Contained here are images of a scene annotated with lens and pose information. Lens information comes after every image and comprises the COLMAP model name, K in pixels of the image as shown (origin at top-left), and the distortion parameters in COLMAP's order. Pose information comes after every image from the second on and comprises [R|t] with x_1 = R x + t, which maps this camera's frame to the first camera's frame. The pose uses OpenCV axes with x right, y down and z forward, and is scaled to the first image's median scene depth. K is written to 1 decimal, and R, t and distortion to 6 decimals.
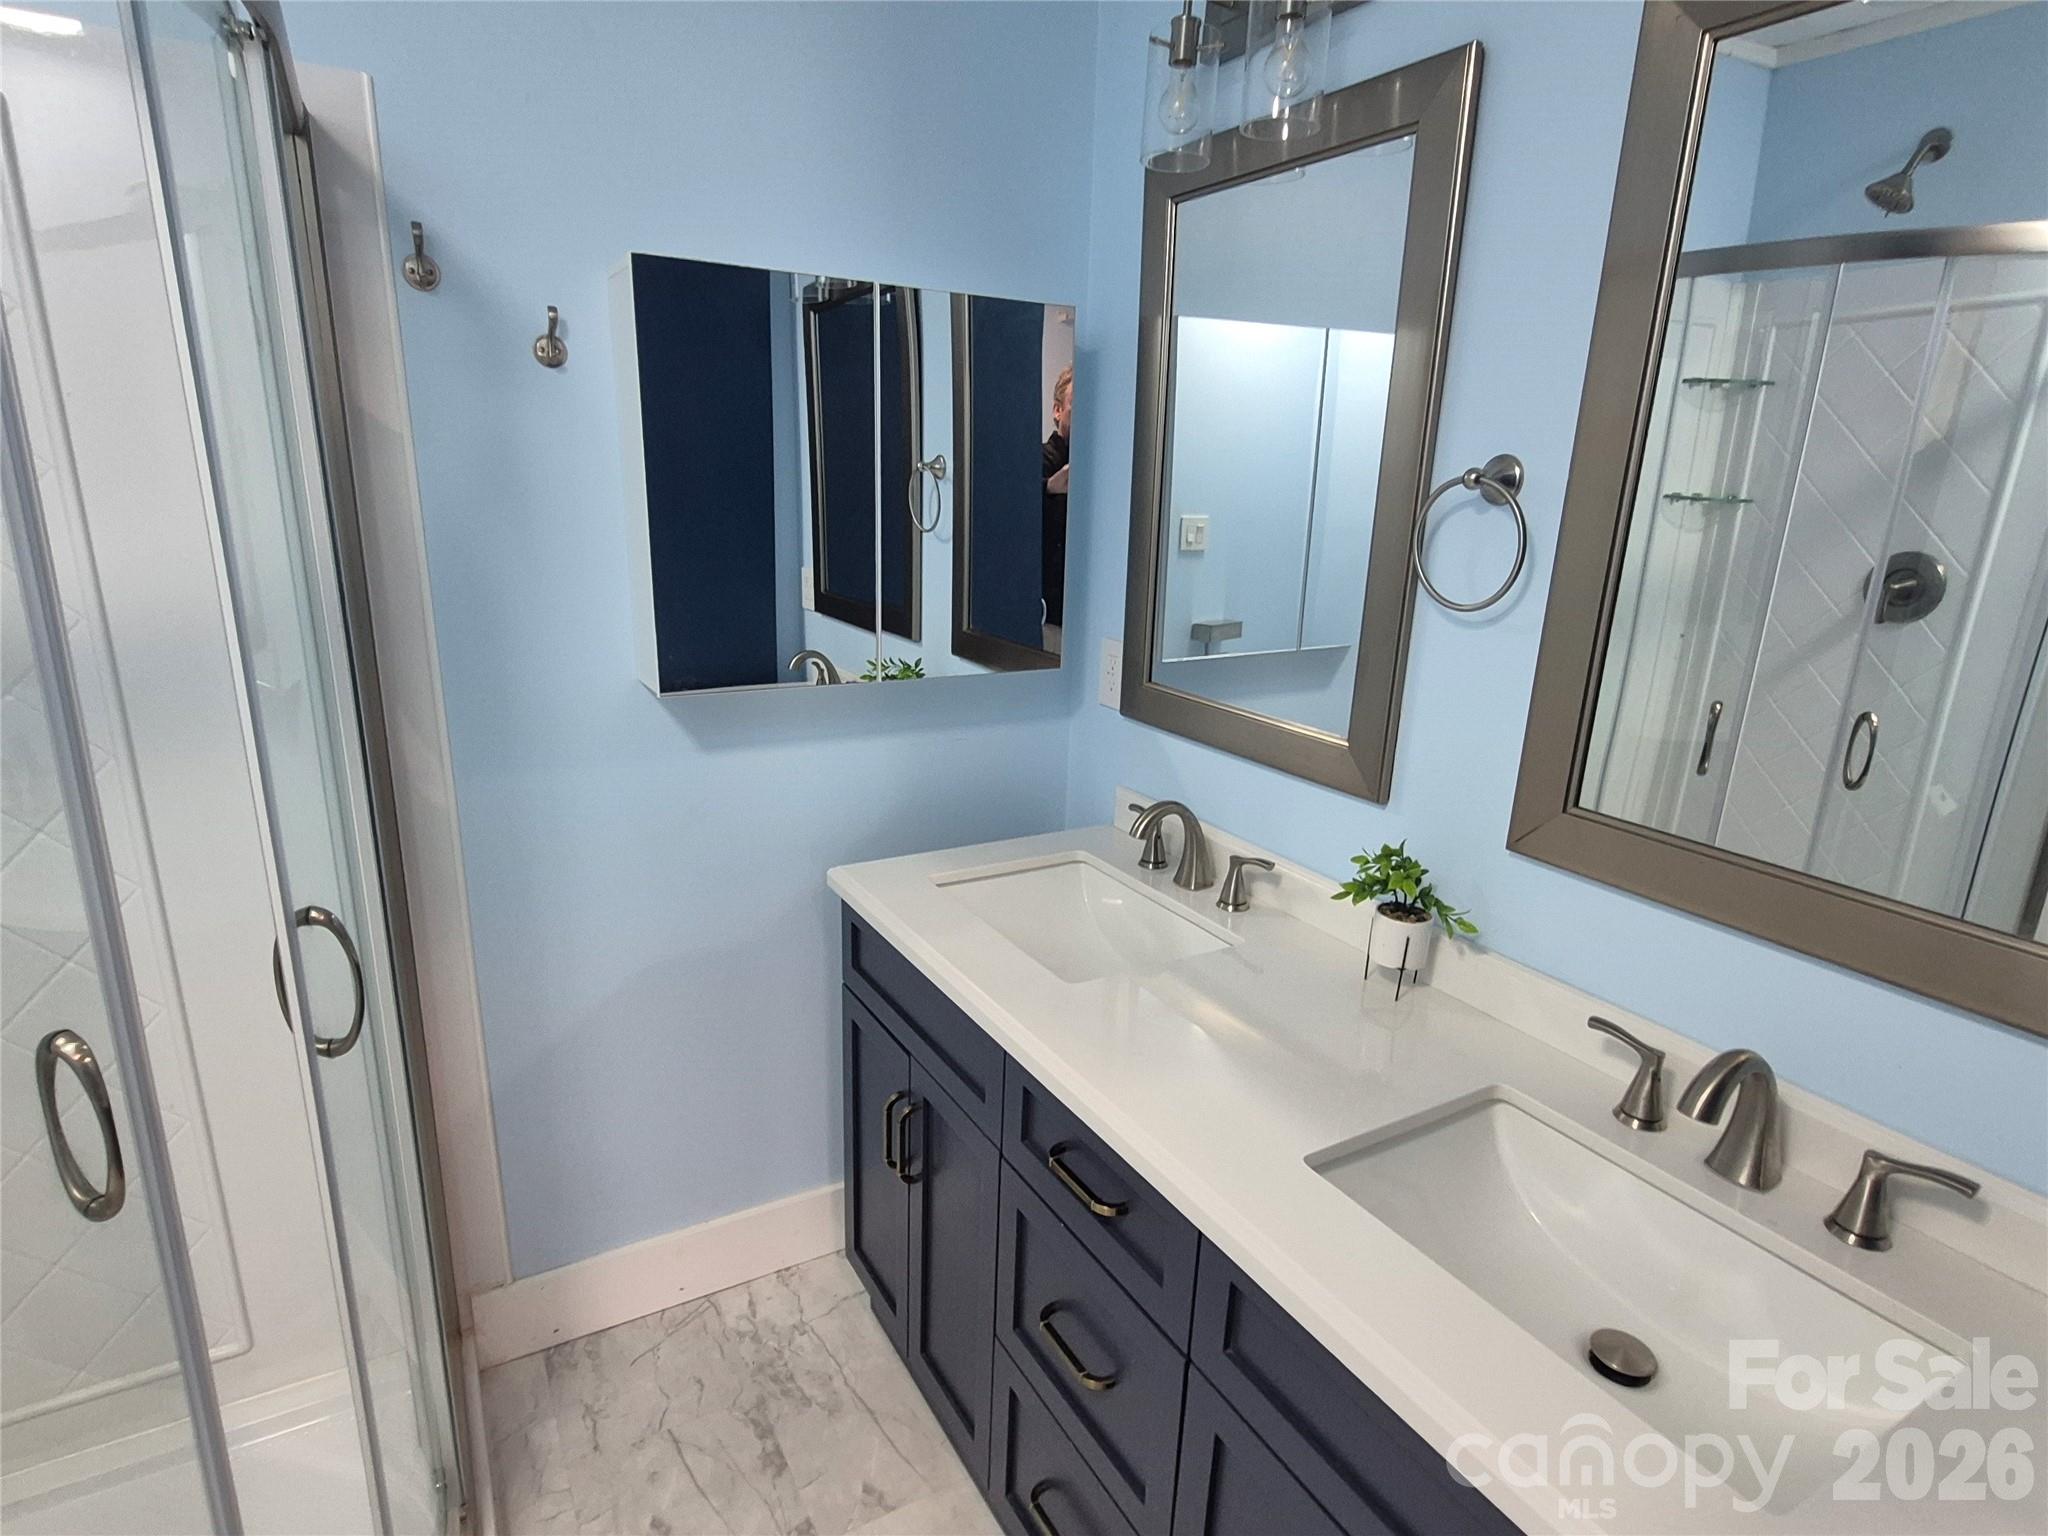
lens RADIAL K [[1117.7, 0, 1031.9], [0, 1117.7, 796.6], [0, 0, 1]] dist [0.010232, -0.003174]
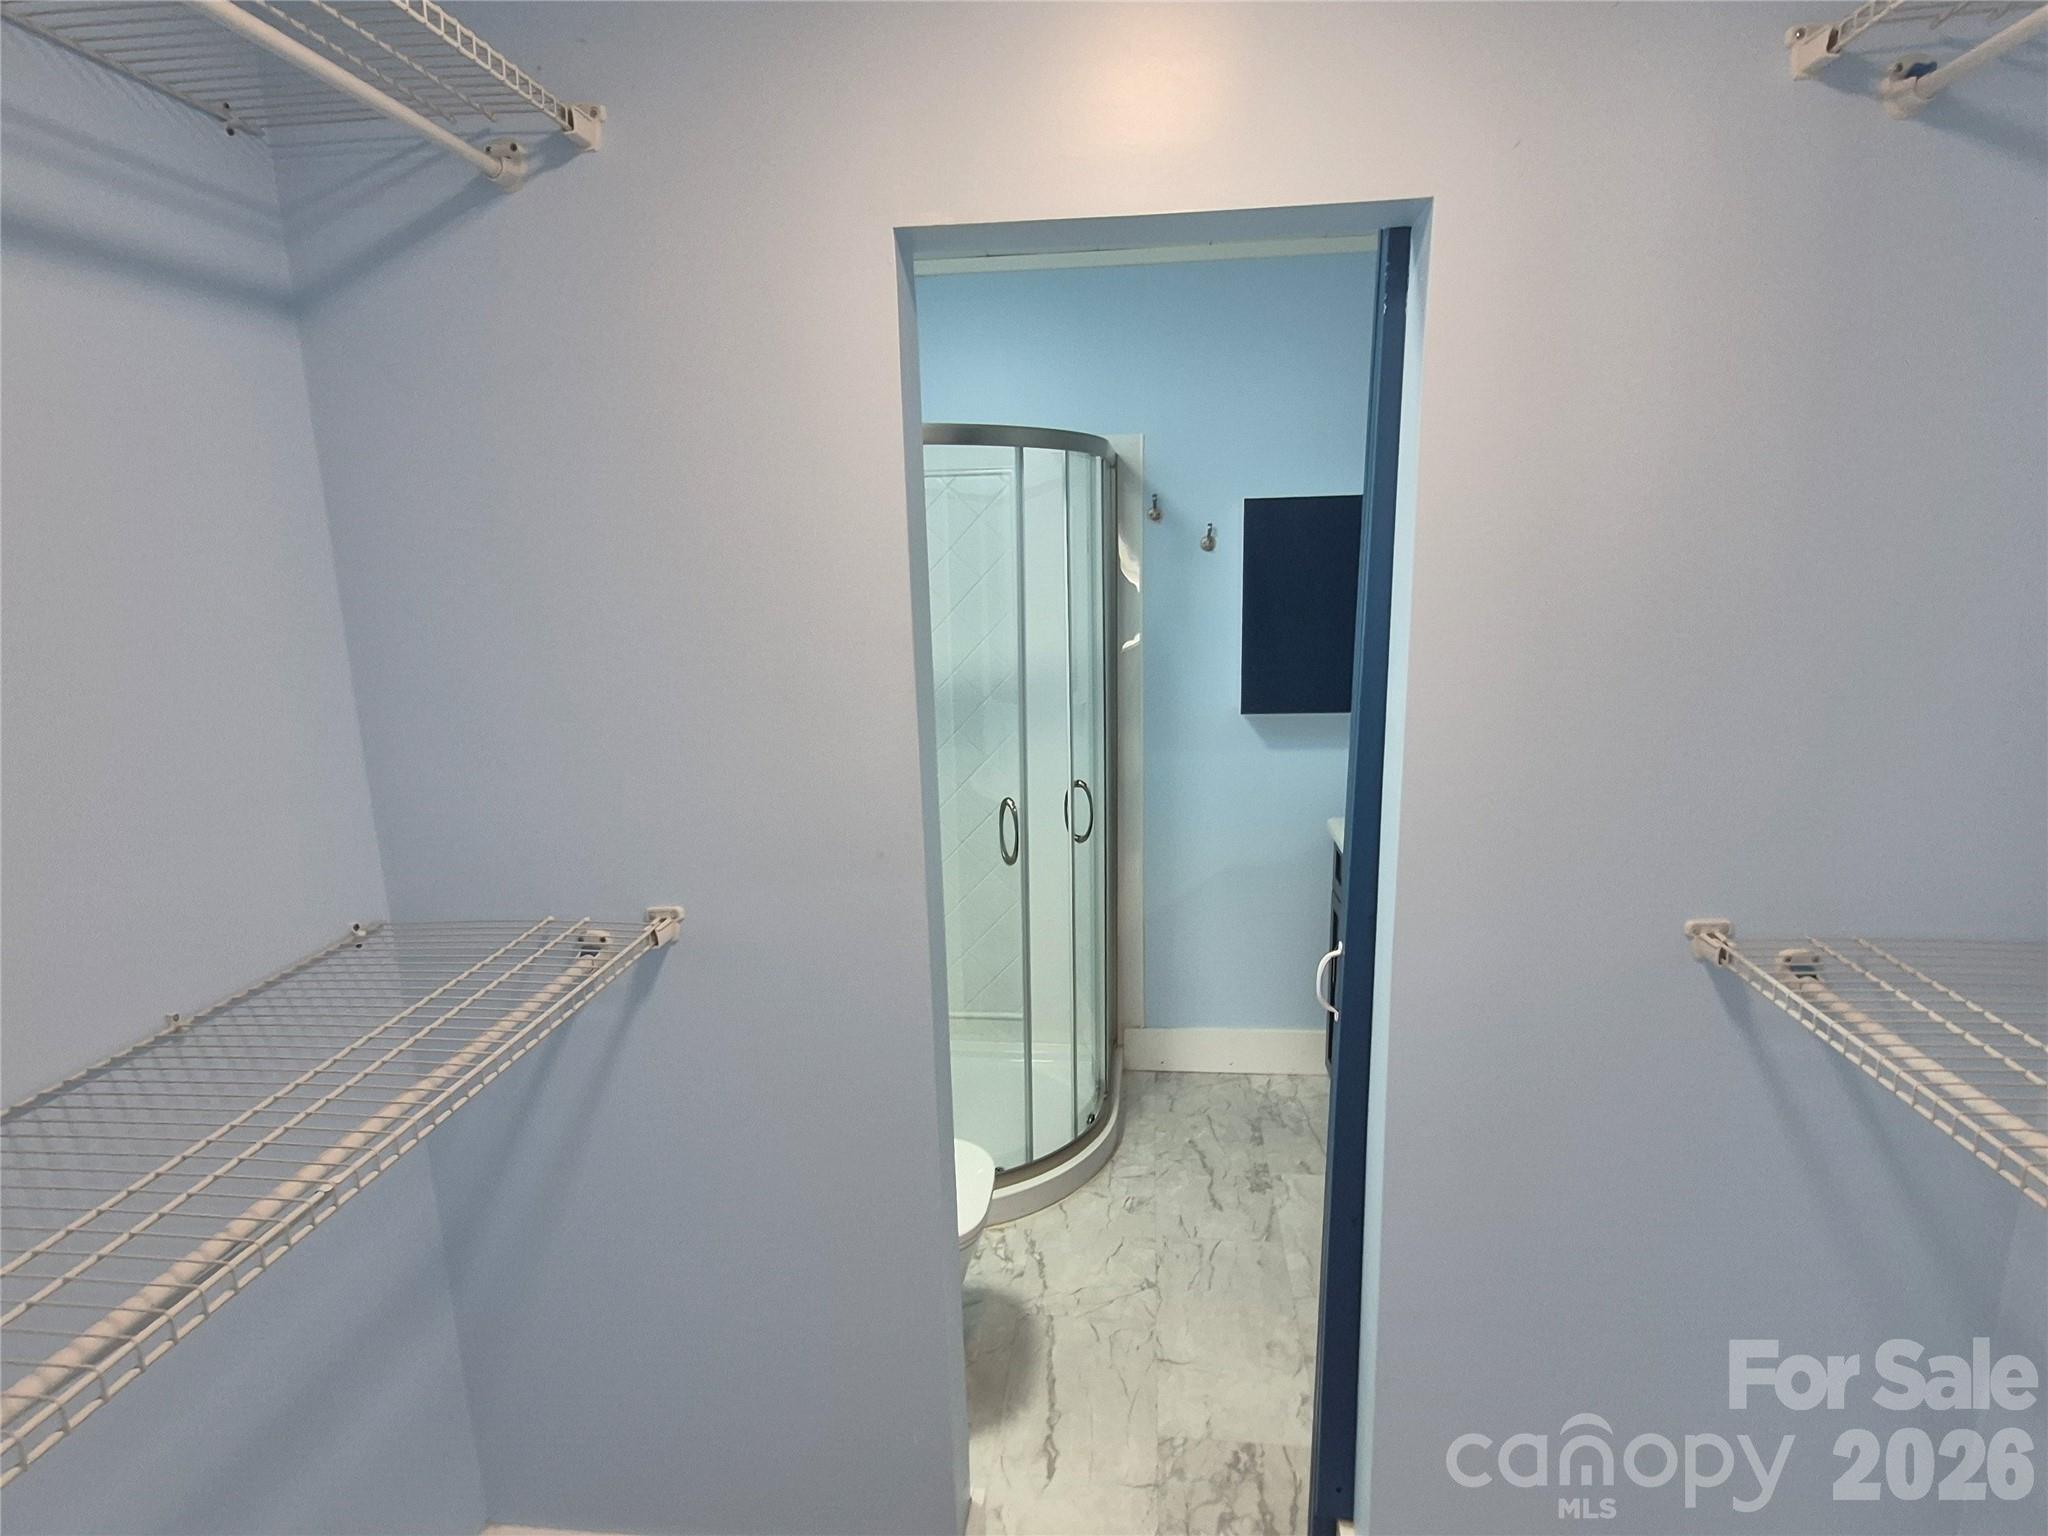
lens RADIAL K [[1117.7, 0, 987.3], [0, 1117.7, 818.4], [0, 0, 1]] dist [0.010232, -0.003174]
pose [[0.785776, 0.087985, -0.612222, 0.519407], [-0.117533, 0.993036, -0.008138, 0.156074], [0.607242, 0.078351, 0.790644, -0.775657]]
